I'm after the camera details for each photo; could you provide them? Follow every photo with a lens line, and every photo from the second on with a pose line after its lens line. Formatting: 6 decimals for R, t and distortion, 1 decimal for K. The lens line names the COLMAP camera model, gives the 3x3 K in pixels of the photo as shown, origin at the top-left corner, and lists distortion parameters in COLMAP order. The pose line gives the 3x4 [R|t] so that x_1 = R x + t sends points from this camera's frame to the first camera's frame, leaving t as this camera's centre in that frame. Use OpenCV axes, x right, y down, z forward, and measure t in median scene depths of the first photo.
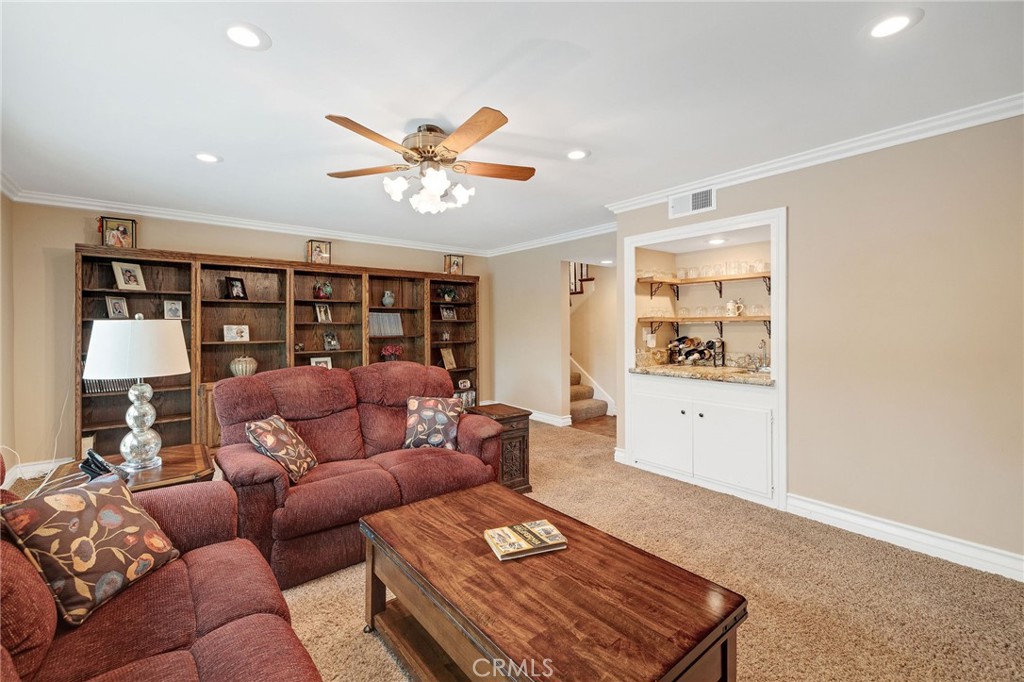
lens RADIAL K [[441.5, 0, 512.0], [0, 441.5, 341.0], [0, 0, 1]] dist [-0.000479, -0.000134]
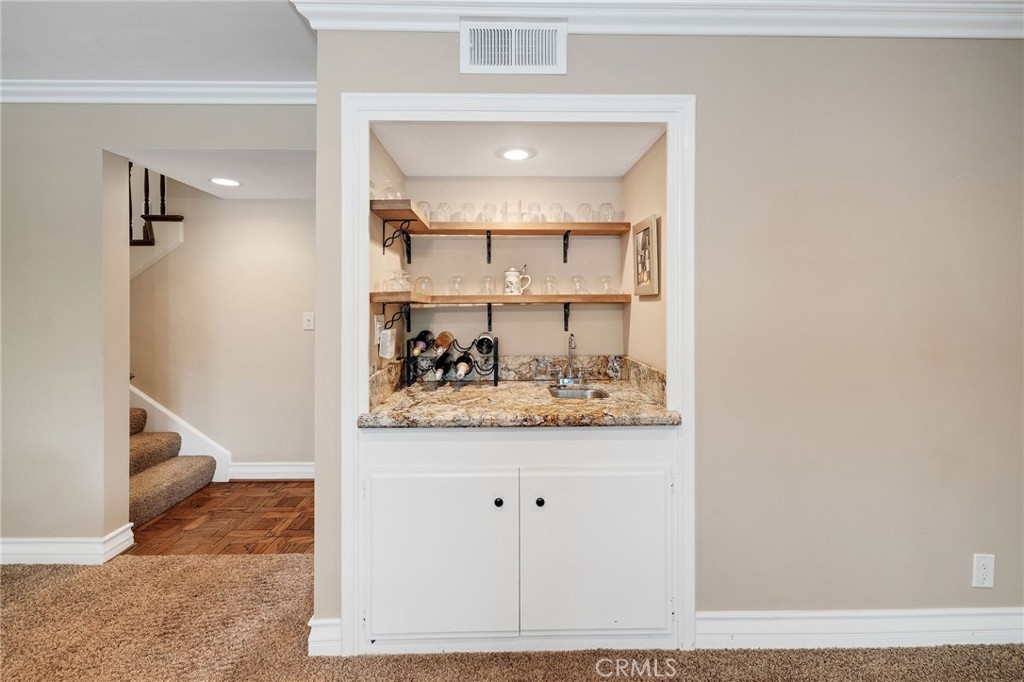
lens RADIAL K [[444.2, 0, 511.4], [0, 444.2, 308.6], [0, 0, 1]] dist [0.001057, 0.000386]
pose [[0.618239, 0.002711, 0.785986, 0.031087], [0.026918, 0.999334, -0.024620, -0.022274], [-0.785529, 0.036378, 0.617754, 0.602953]]
